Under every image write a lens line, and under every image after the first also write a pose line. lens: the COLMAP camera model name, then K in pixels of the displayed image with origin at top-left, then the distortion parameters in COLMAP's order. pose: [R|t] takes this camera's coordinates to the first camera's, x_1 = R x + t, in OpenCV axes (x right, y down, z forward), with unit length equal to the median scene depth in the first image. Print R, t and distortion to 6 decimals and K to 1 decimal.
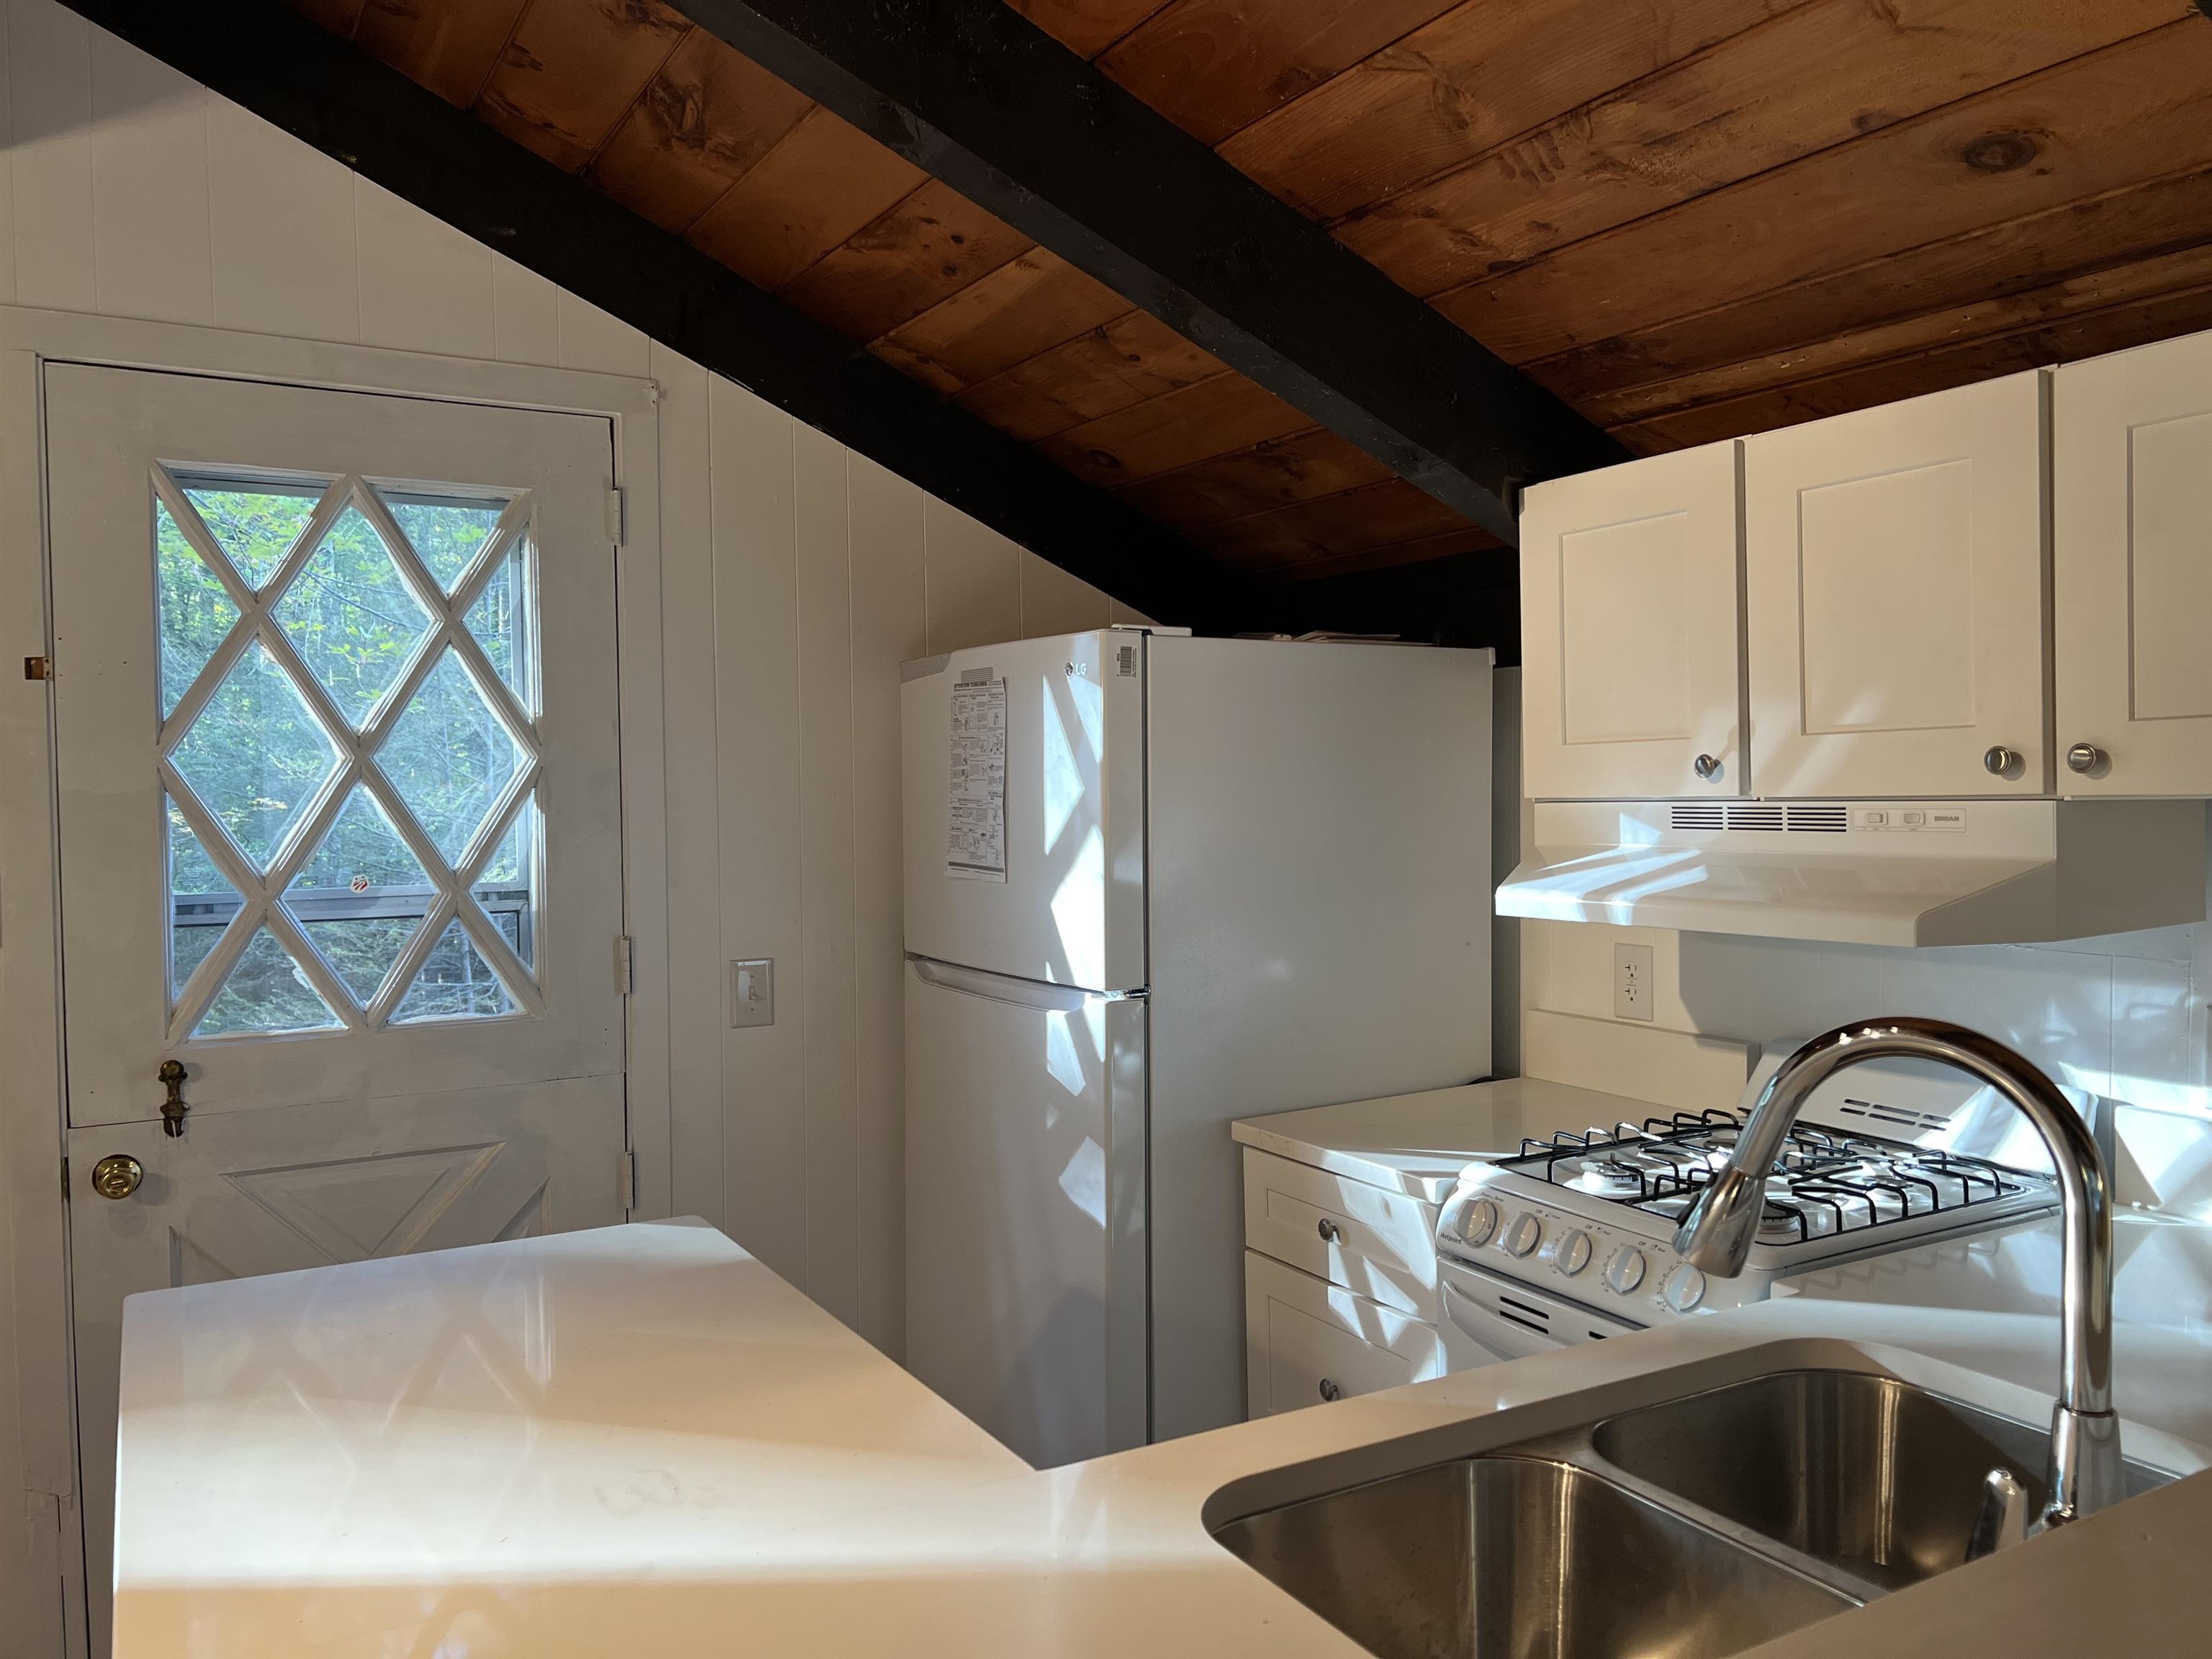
lens RADIAL K [[1645.7, 0, 1106.0], [0, 1645.7, 829.5], [0, 0, 1]] dist [0.096136, -0.140103]
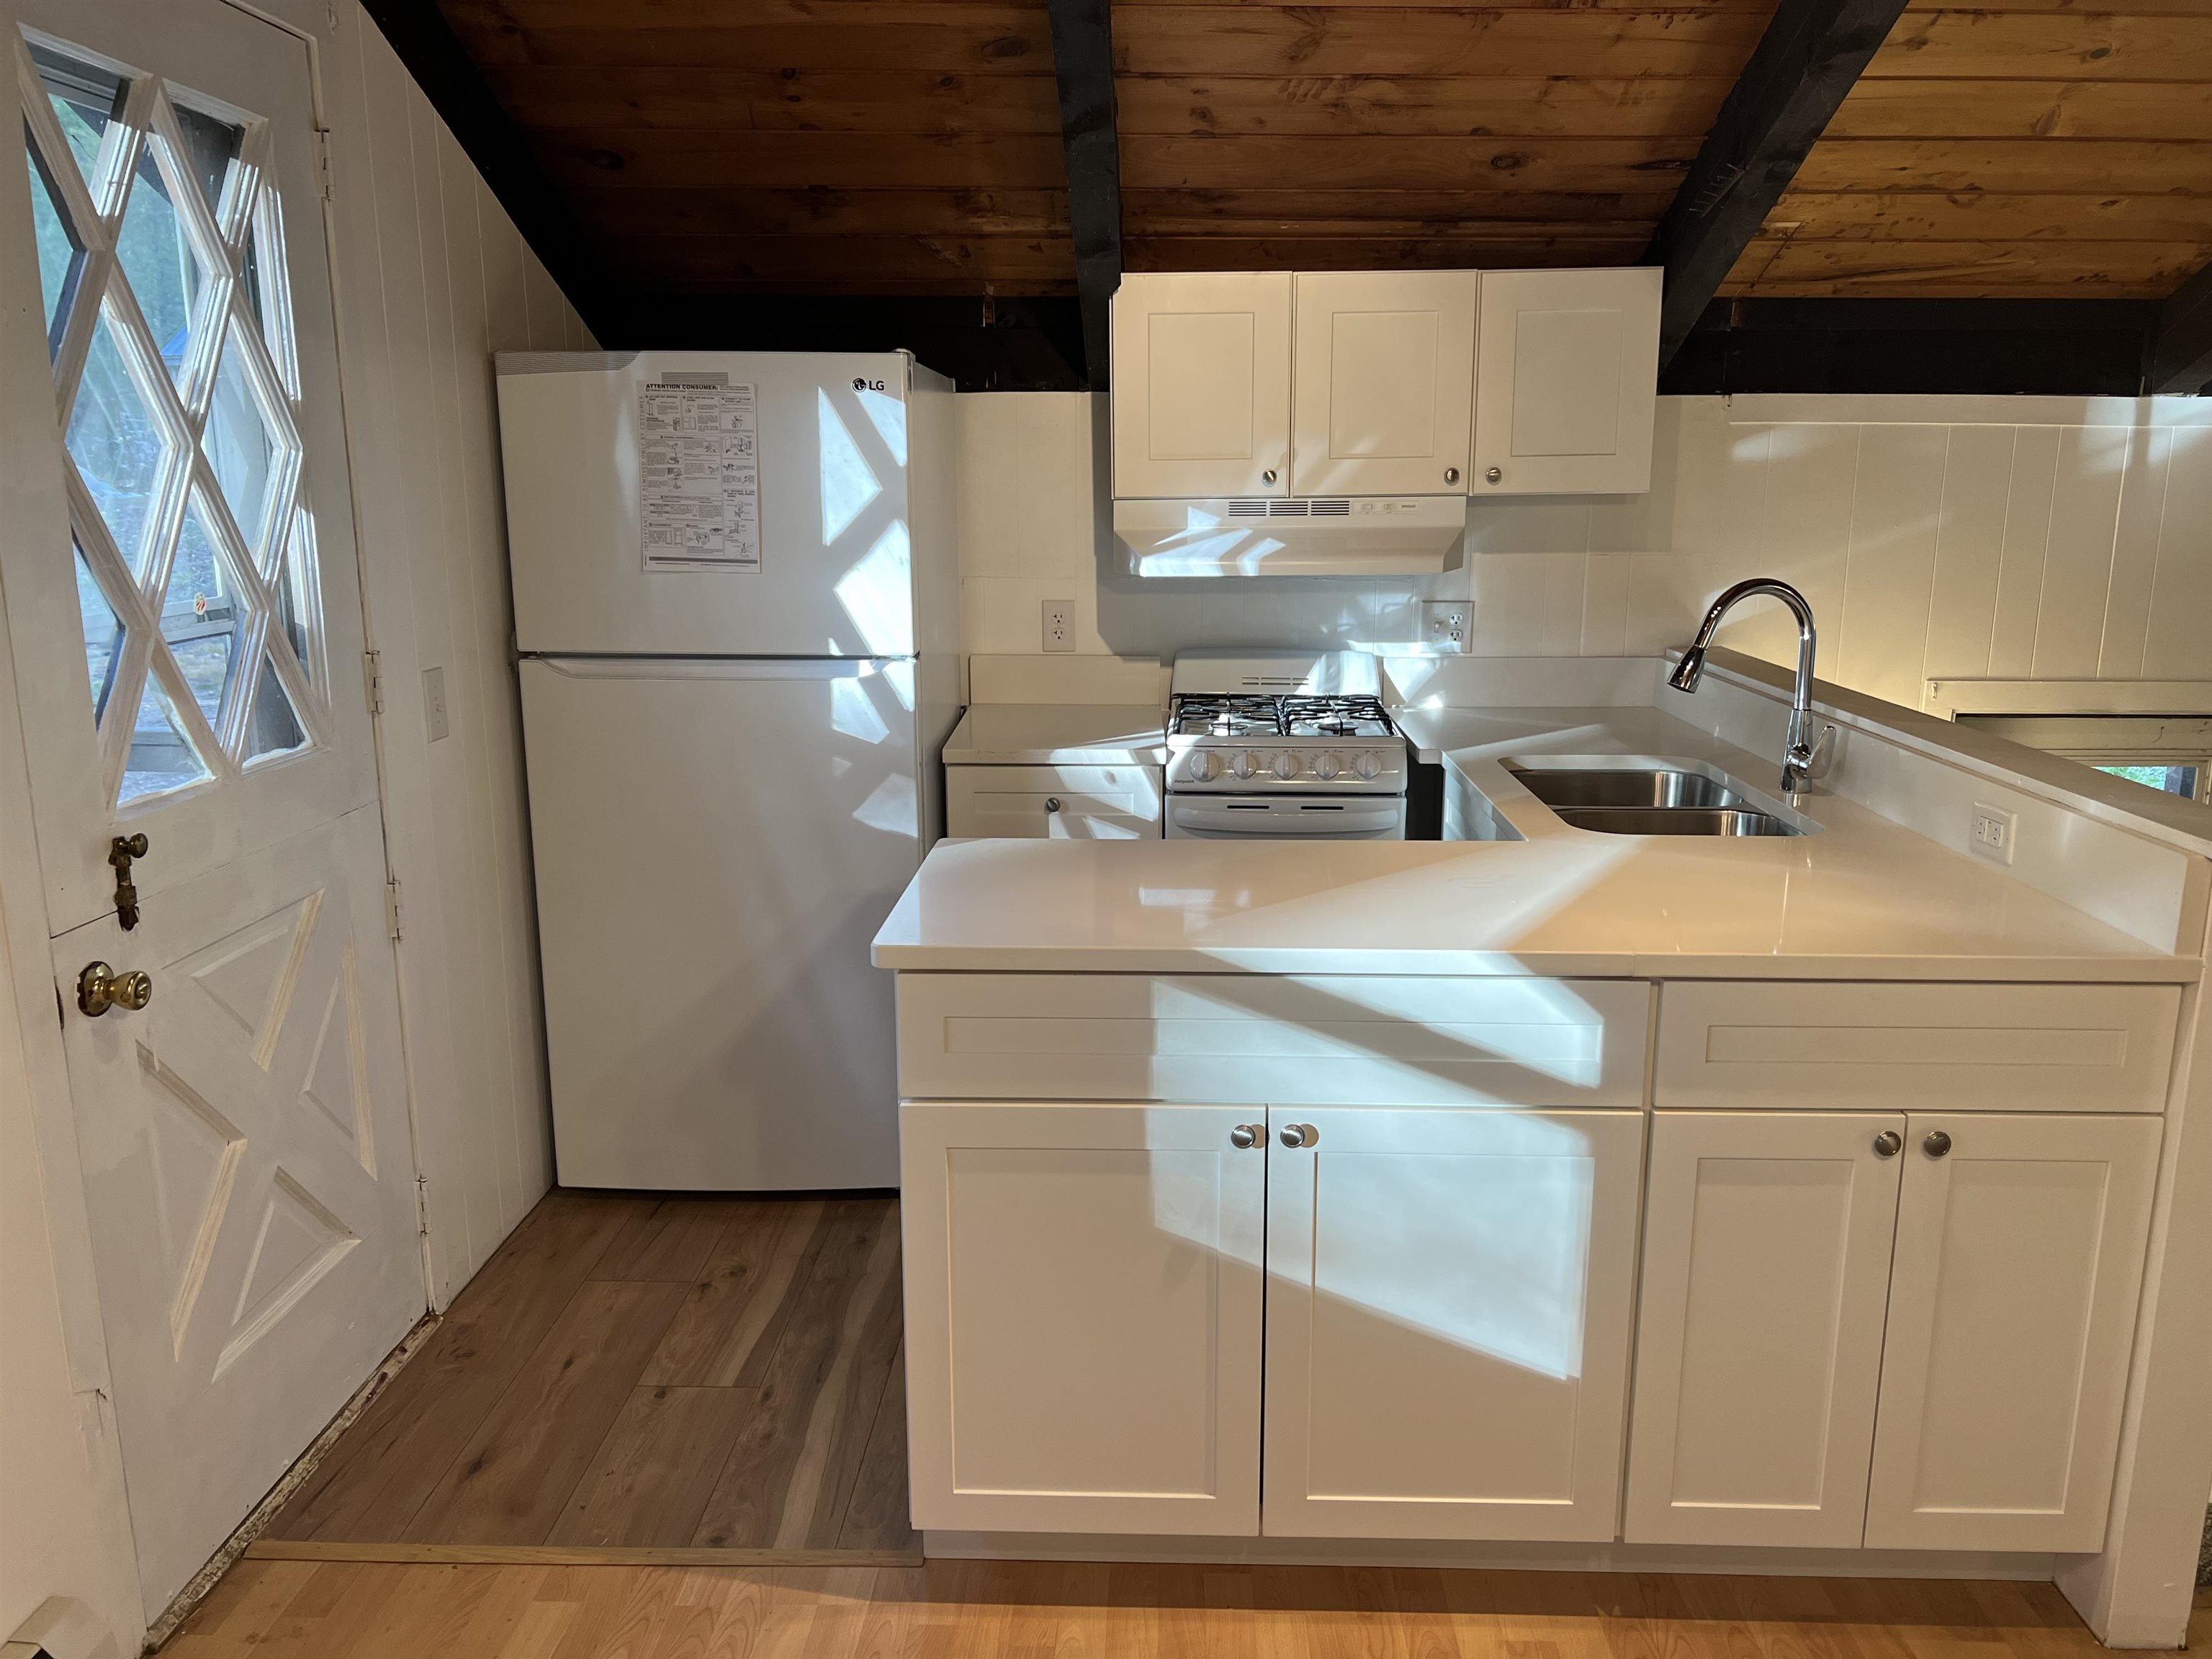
lens RADIAL K [[1645.7, 0, 1106.0], [0, 1645.7, 829.5], [0, 0, 1]] dist [0.096136, -0.140103]
pose [[0.533384, -0.167912, 0.829040, -1.020902], [0.017810, 0.982112, 0.187456, -0.003862], [-0.845686, -0.085220, 0.526833, 0.208459]]
